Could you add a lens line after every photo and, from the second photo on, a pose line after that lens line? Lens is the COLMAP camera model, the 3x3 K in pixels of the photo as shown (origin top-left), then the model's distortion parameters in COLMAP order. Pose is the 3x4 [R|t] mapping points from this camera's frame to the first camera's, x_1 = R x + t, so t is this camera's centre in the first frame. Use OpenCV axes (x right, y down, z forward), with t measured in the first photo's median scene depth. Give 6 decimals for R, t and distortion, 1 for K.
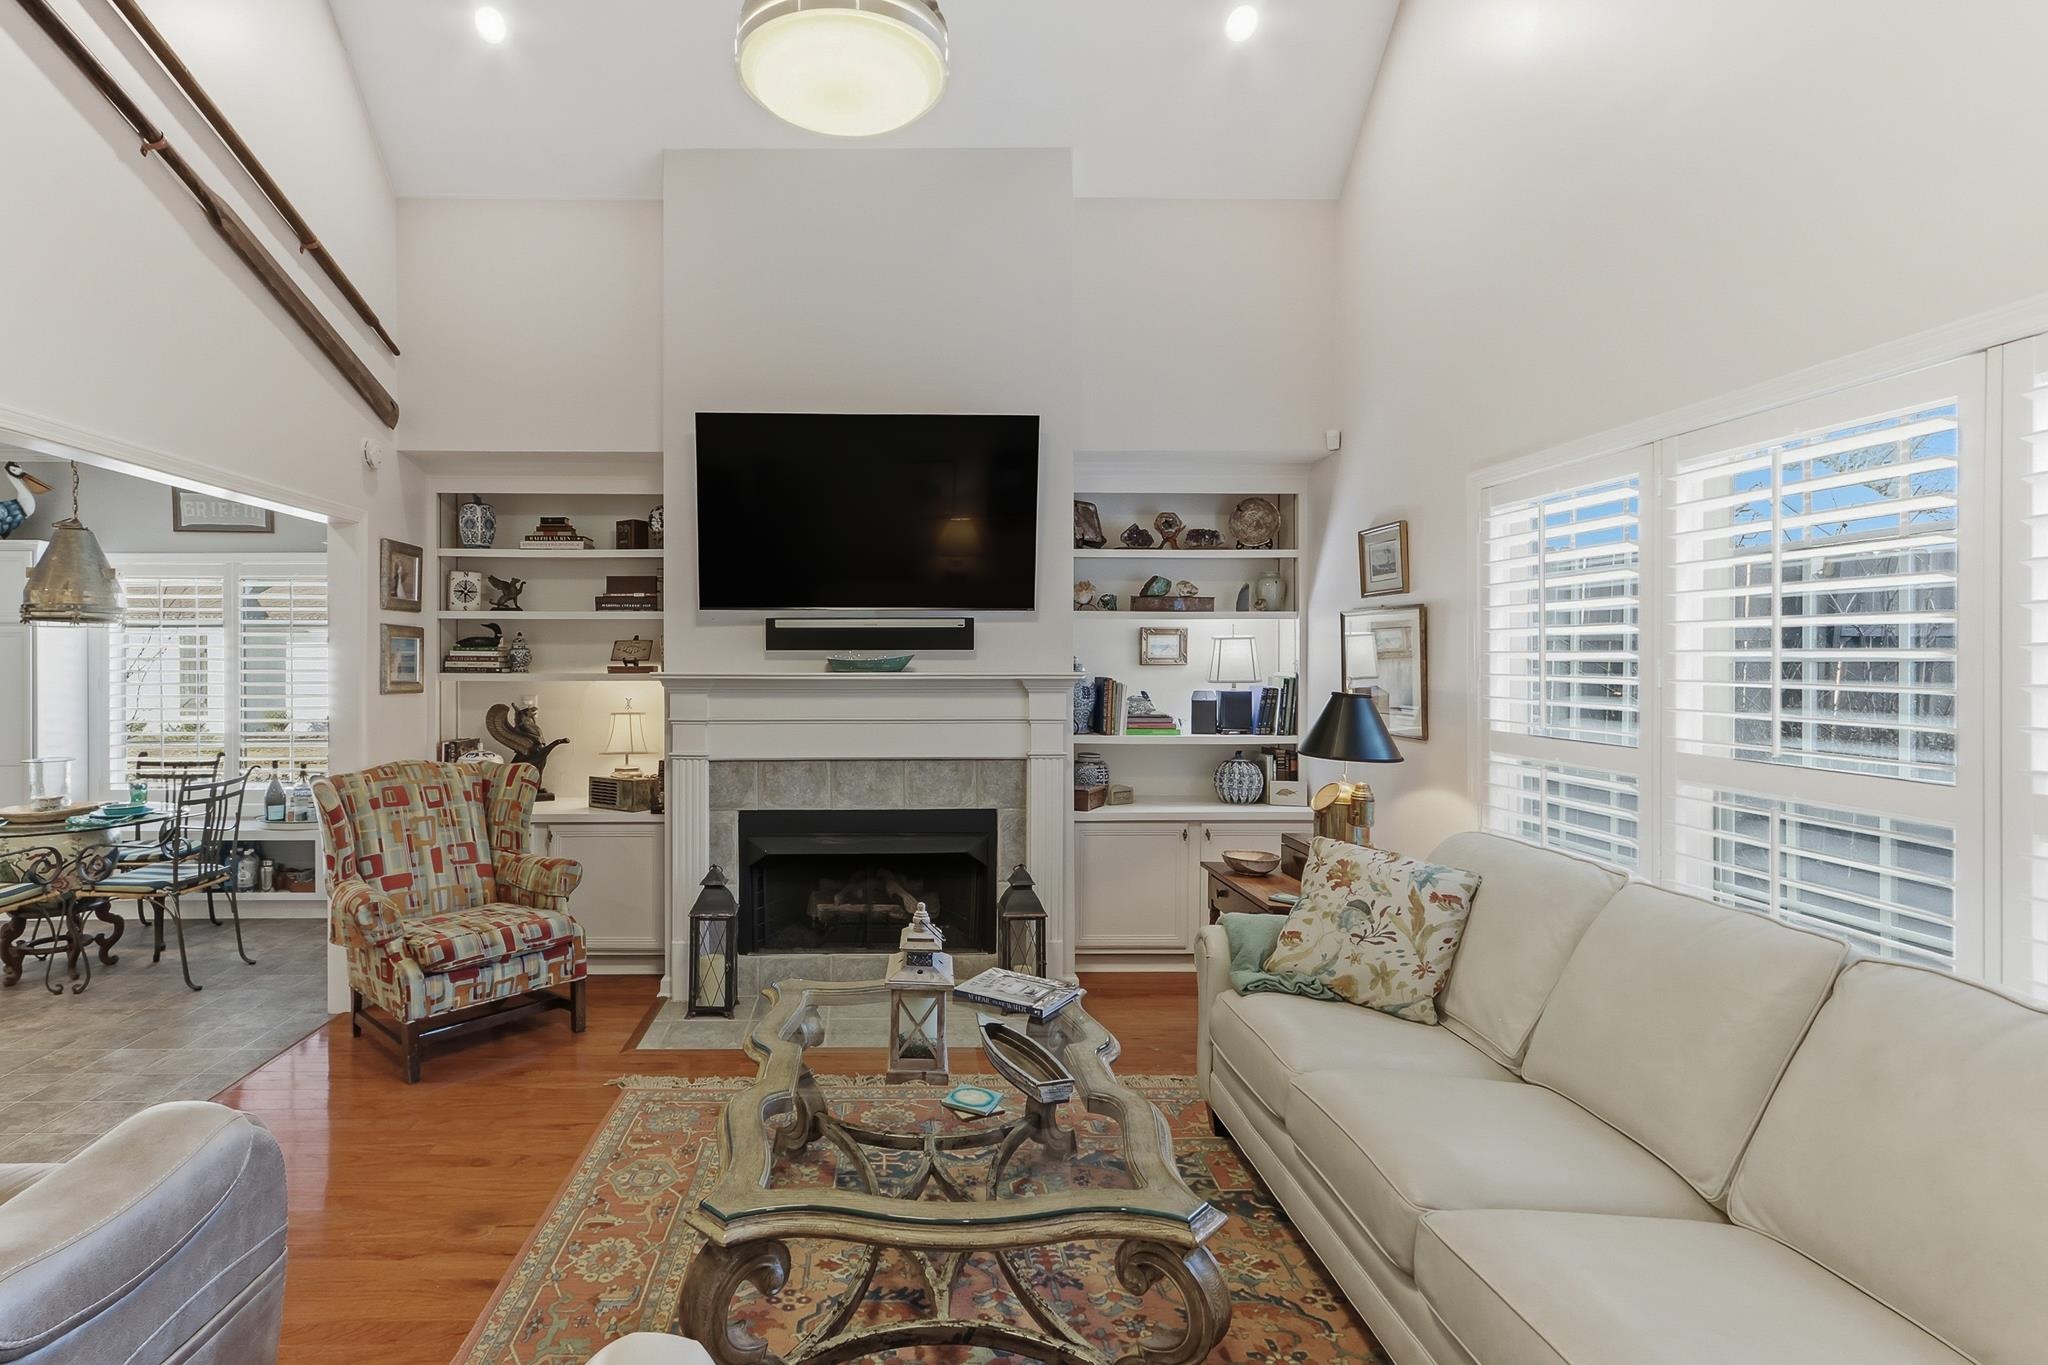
lens RADIAL K [[985.9, 0, 925.6], [0, 985.9, 692.7], [0, 0, 1]] dist [0.001511, 0.000092]
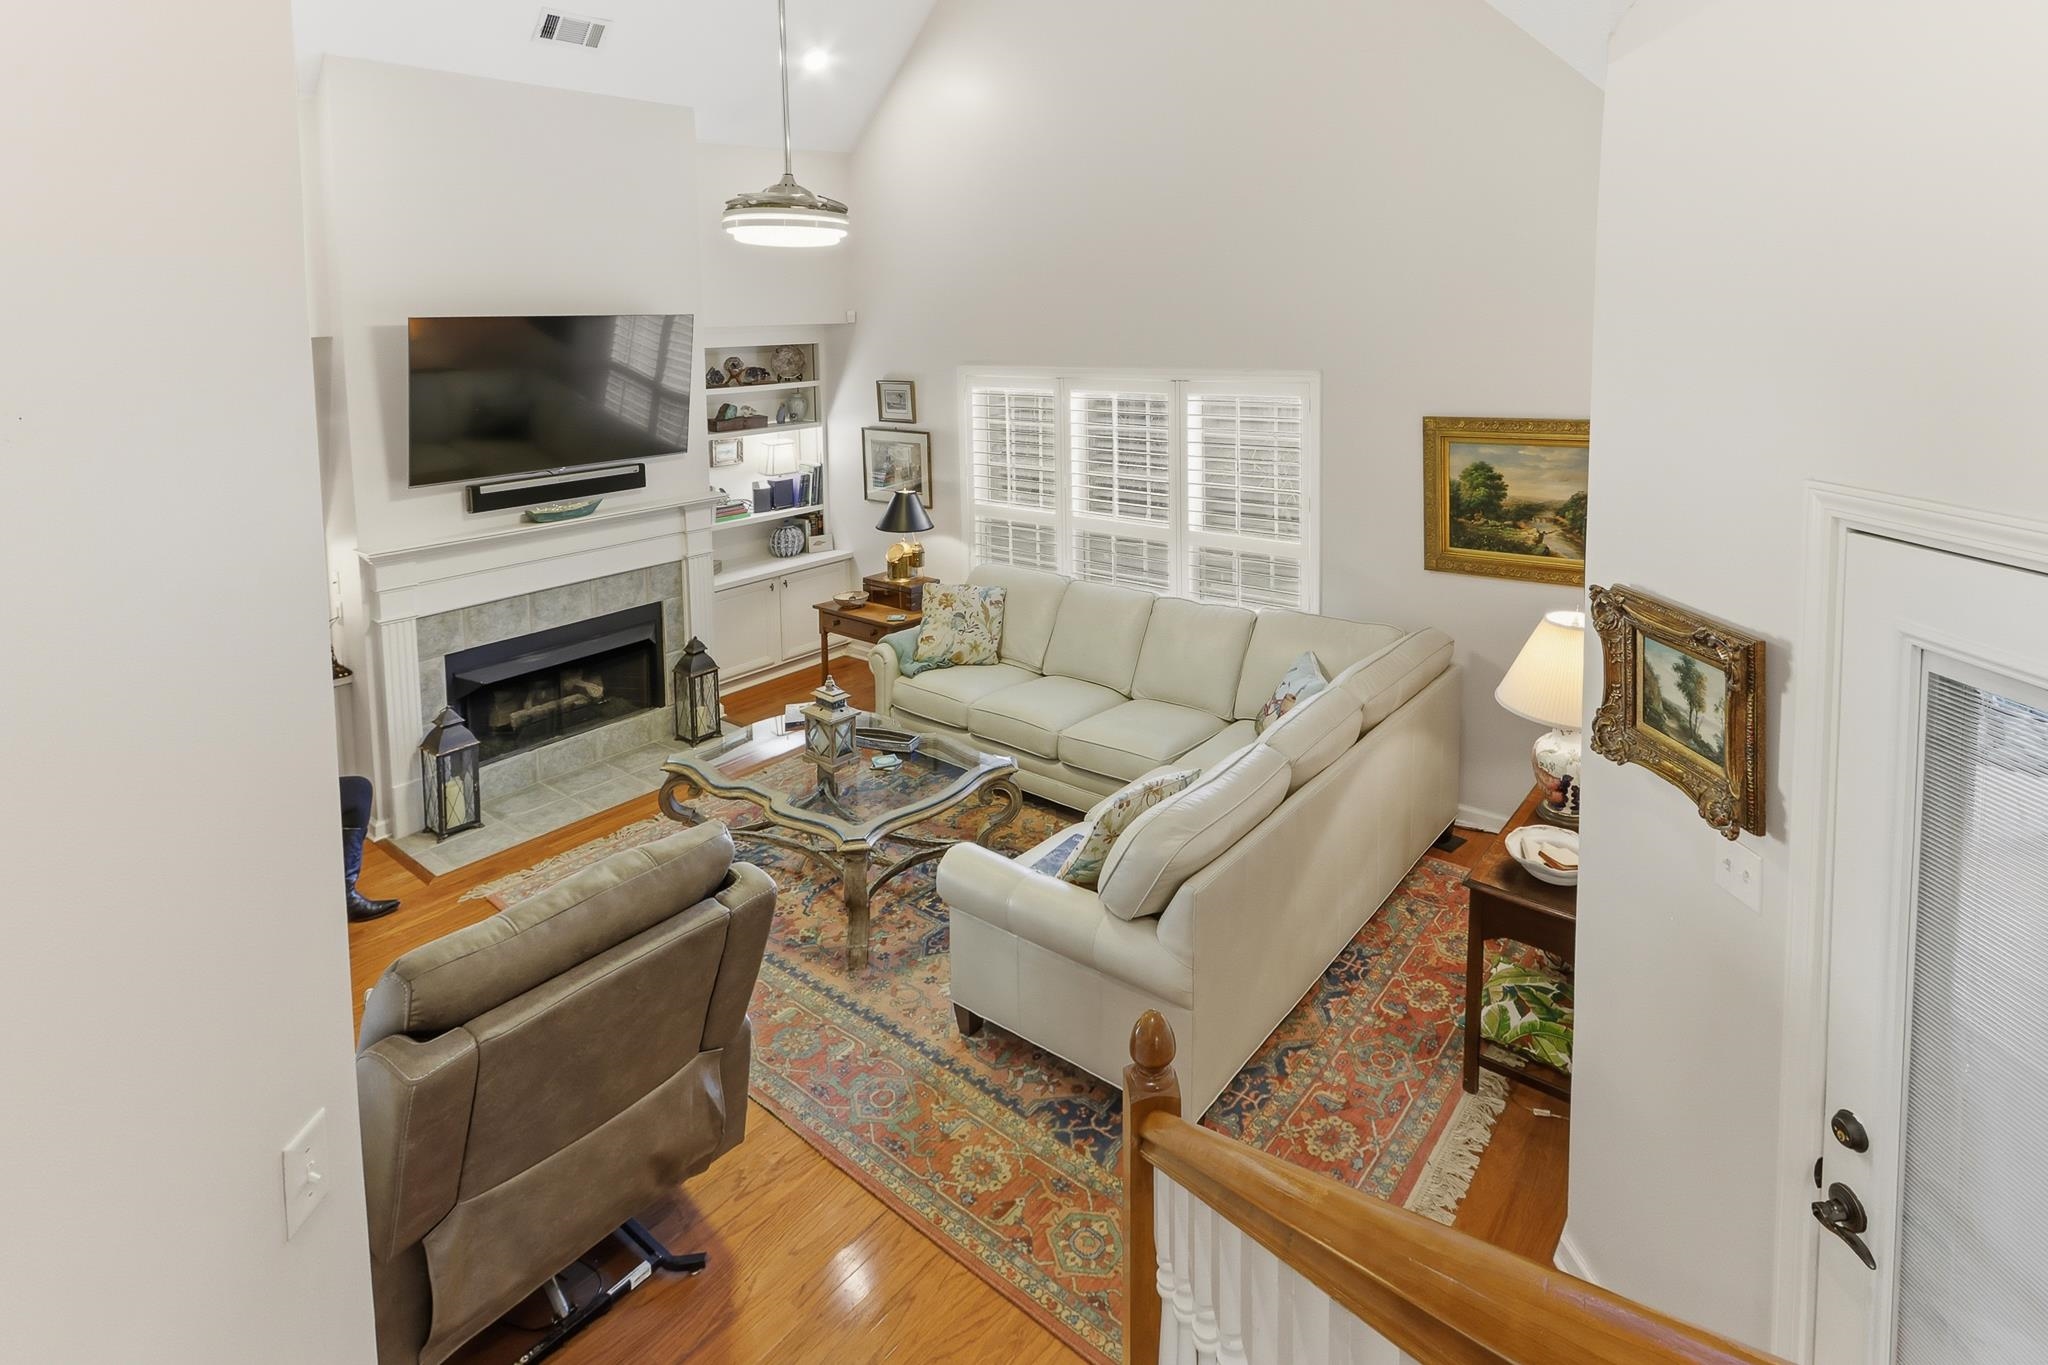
lens RADIAL K [[1027.3, 0, 1085.7], [0, 1027.3, 487.6], [0, 0, 1]] dist [0.002113, 0.000323]
pose [[0.622151, -0.143725, 0.769592, -0.615893], [0.040806, 0.987622, 0.151454, -0.218466], [-0.781833, -0.062823, 0.620314, -0.287346]]
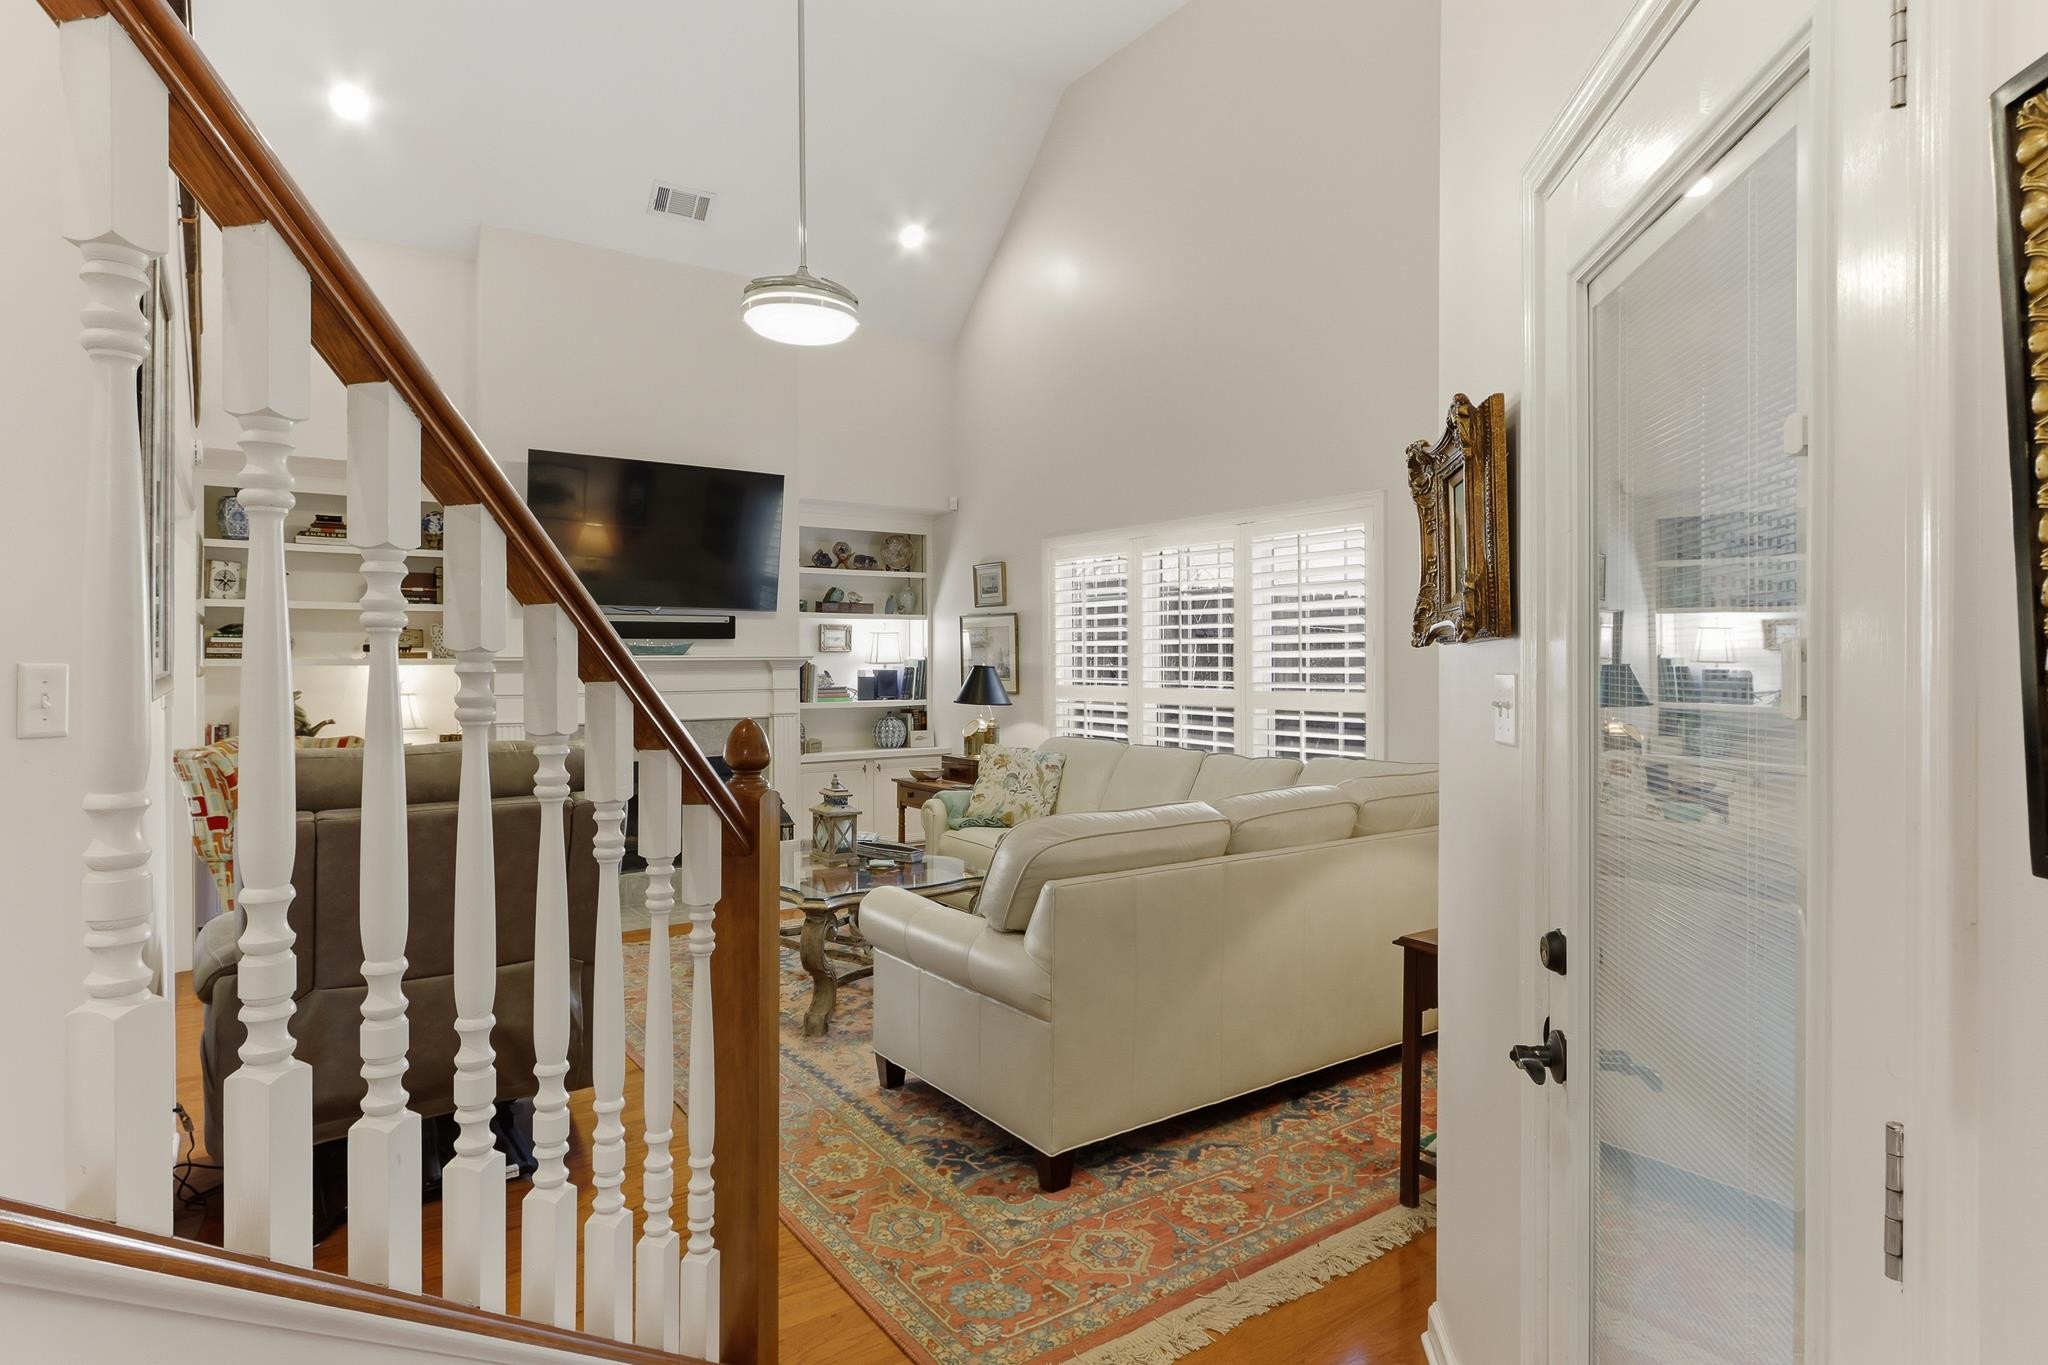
lens RADIAL K [[1100.6, 0, 1028.8], [0, 1100.6, 766.6], [0, 0, 1]] dist [0.001171, 0.000126]
pose [[0.822917, -0.058860, 0.565105, -0.480559], [0.023139, 0.997266, 0.070178, 0.035045], [-0.567691, -0.044675, 0.822029, -0.495495]]
